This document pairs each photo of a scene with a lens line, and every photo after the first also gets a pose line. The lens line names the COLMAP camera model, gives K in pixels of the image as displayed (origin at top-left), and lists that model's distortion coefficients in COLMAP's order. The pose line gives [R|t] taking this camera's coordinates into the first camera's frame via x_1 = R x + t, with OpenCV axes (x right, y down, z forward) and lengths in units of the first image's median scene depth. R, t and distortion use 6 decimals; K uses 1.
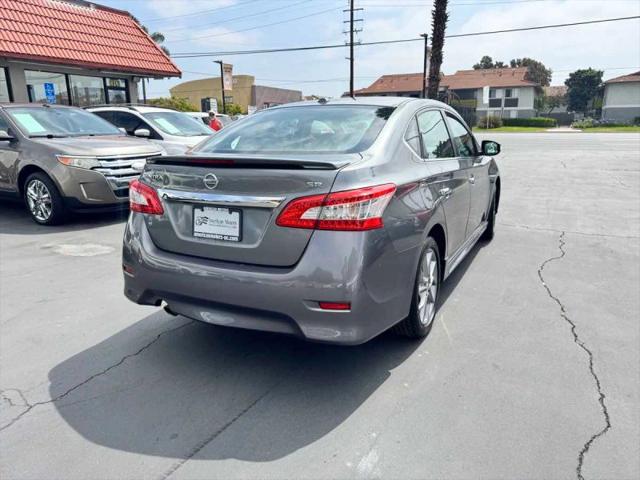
lens RADIAL K [[458.4, 0, 326.1], [0, 458.4, 238.6], [0, 0, 1]] dist [0.009043, -0.004354]
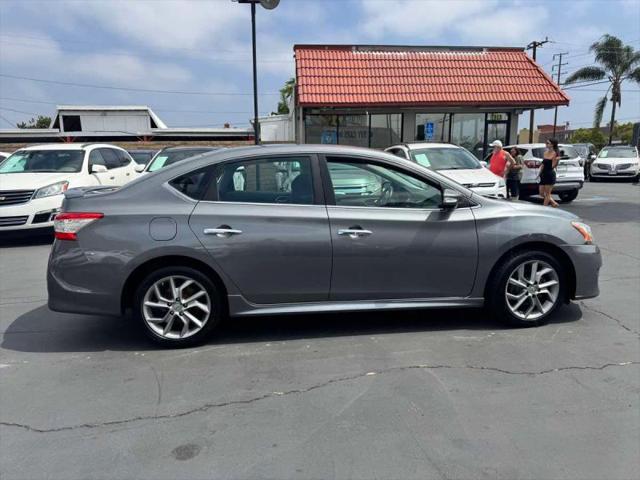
lens RADIAL K [[460.4, 0, 317.7], [0, 460.4, 239.0], [0, 0, 1]] dist [0.025295, -0.028117]
pose [[0.541105, 0.146676, -0.828065, 0.290858], [-0.194000, 0.979885, 0.046798, -0.040675], [0.818273, 0.135322, 0.558675, 0.129124]]
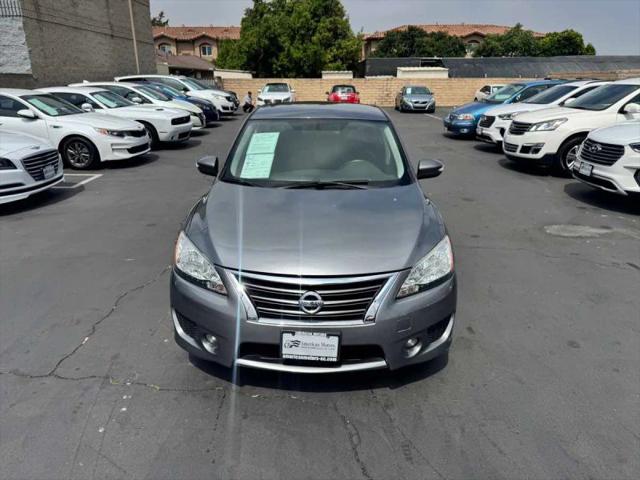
lens RADIAL K [[453.8, 0, 311.0], [0, 453.8, 240.5], [0, 0, 1]] dist [0.040496, -0.037131]
pose [[-0.900192, 0.155101, -0.406937, 0.179898], [-0.093647, 0.843627, 0.528700, -0.175892], [0.425305, 0.514040, -0.744902, 0.577960]]
